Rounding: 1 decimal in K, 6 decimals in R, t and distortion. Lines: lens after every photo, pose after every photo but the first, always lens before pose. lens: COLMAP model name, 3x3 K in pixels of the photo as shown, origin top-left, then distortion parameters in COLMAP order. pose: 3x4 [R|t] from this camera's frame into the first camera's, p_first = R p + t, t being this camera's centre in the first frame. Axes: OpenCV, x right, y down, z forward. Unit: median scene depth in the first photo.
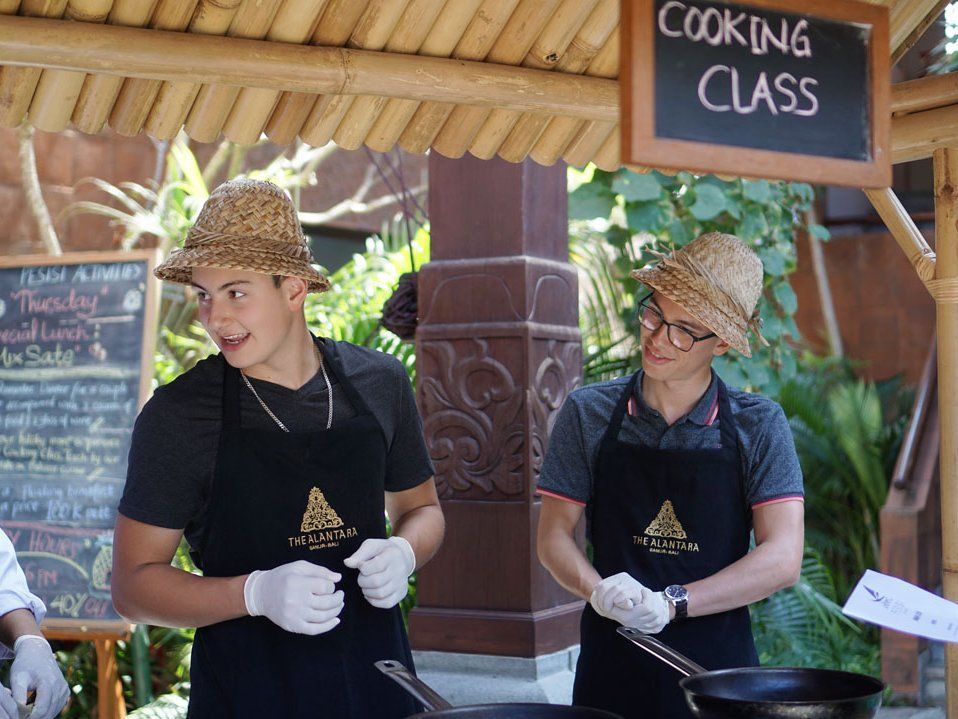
lens RADIAL K [[1643.7, 0, 479.0], [0, 1643.7, 359.5], [0, 0, 1]] dist [-0.000024, -0.070452]
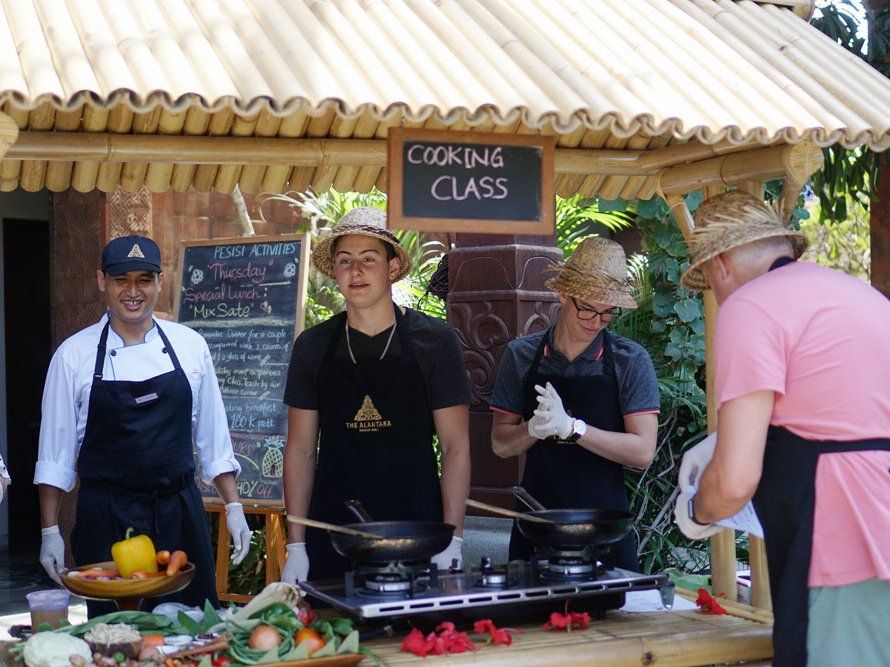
lens RADIAL K [[1527.0, 0, 445.0], [0, 1527.0, 333.5], [0, 0, 1]] dist [-0.000024, -0.070452]
pose [[0.984128, -0.003833, -0.177420, 0.204614], [0.008009, 0.999707, 0.022830, -0.015323], [0.177280, -0.023888, 0.983870, -0.339829]]
